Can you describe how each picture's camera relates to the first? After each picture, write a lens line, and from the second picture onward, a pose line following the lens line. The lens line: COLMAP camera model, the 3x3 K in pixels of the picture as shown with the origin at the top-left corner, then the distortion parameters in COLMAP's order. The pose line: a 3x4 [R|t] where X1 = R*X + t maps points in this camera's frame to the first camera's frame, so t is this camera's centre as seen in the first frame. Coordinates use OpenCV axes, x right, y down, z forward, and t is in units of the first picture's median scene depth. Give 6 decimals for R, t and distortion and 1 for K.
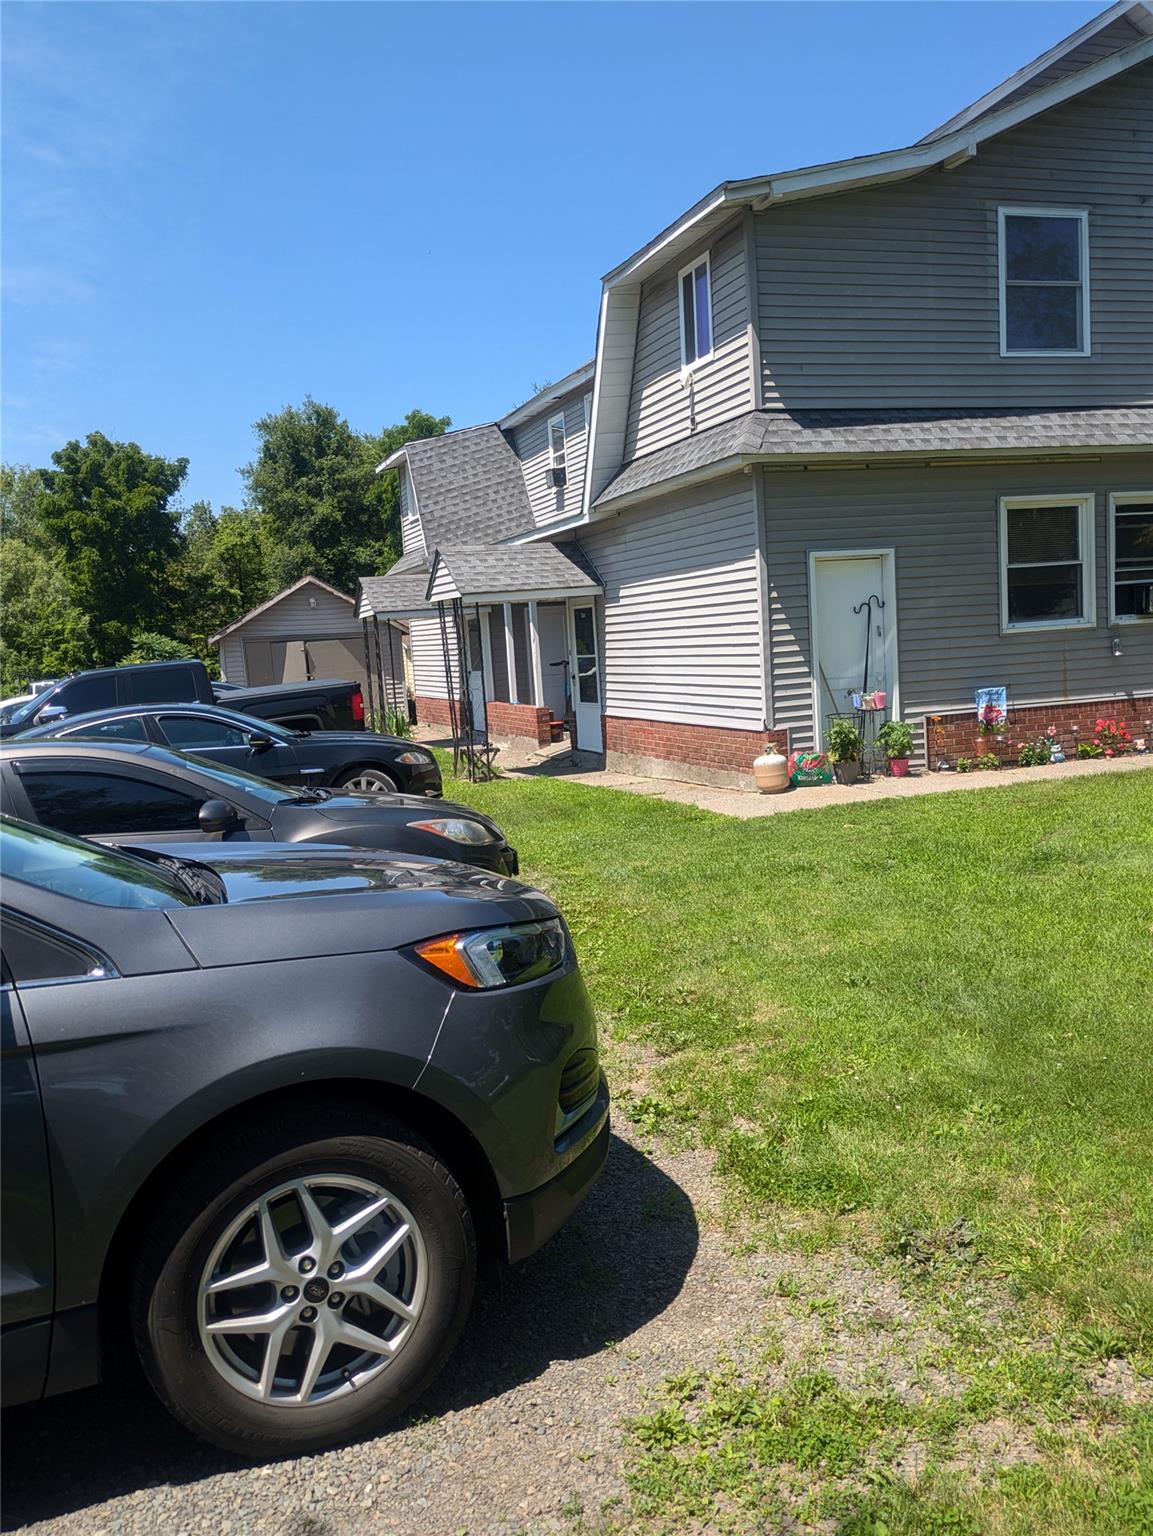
lens RADIAL K [[1272.6, 0, 548.9], [0, 1272.6, 775.6], [0, 0, 1]] dist [0.062972, -0.066297]
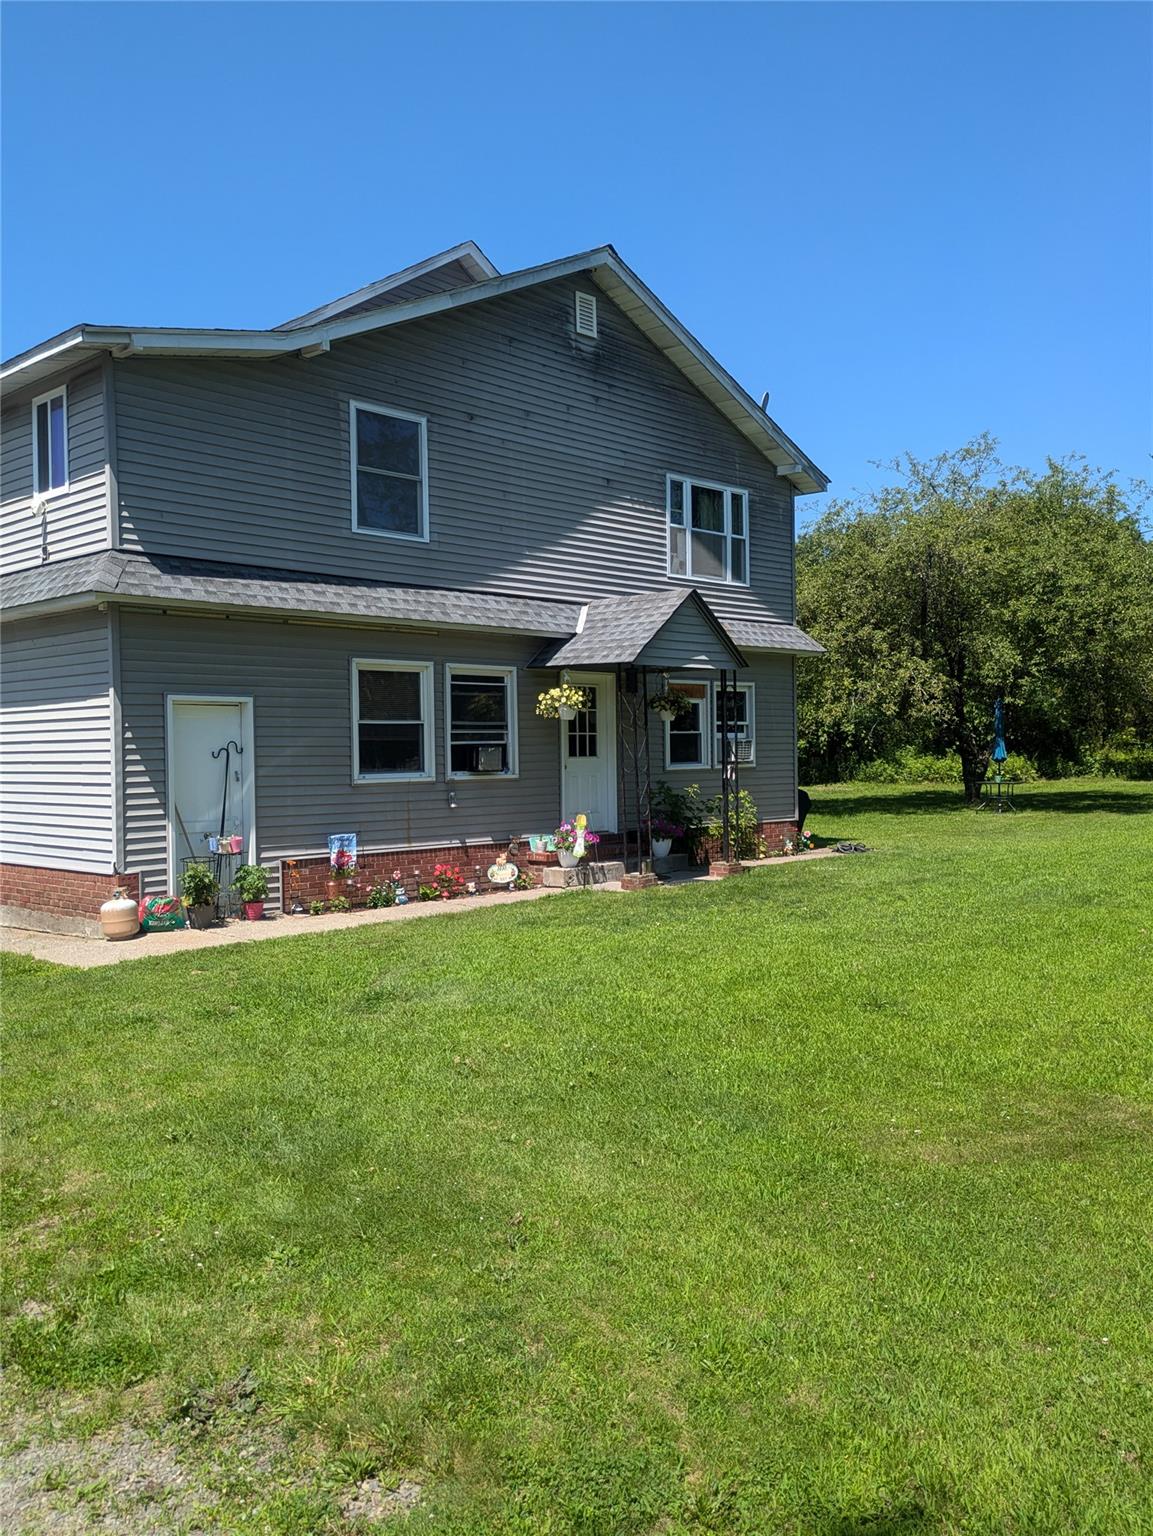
lens RADIAL K [[1272.6, 0, 586.9], [0, 1272.6, 772.3], [0, 0, 1]] dist [0.062972, -0.066297]
pose [[0.875984, 0.043198, 0.480402, 0.013404], [0.009640, 0.994215, -0.106977, -0.004769], [-0.482244, 0.098341, 0.870500, -0.021224]]
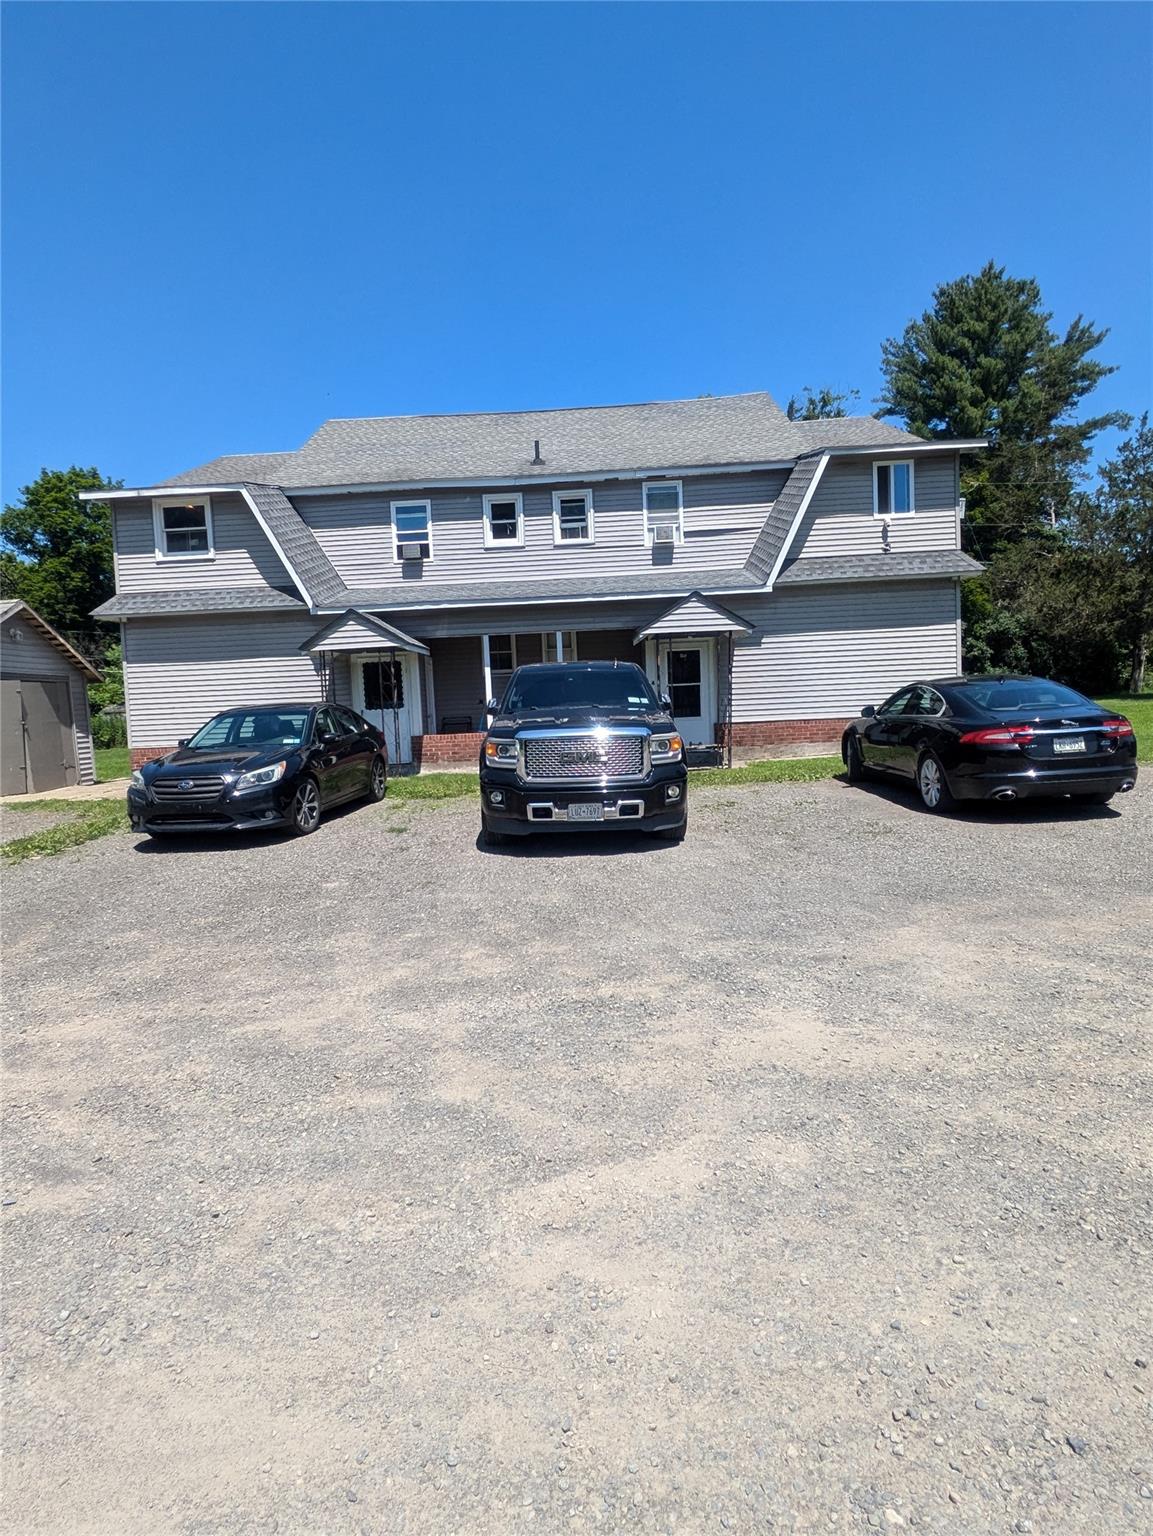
lens RADIAL K [[862.5, 0, 565.2], [0, 862.5, 763.6], [0, 0, 1]] dist [0.002229, 0.000492]
pose [[0.357290, -0.019037, 0.933799, -1.265206], [0.121091, 0.992298, -0.026102, 0.003552], [-0.926110, 0.122401, 0.356844, 1.092407]]
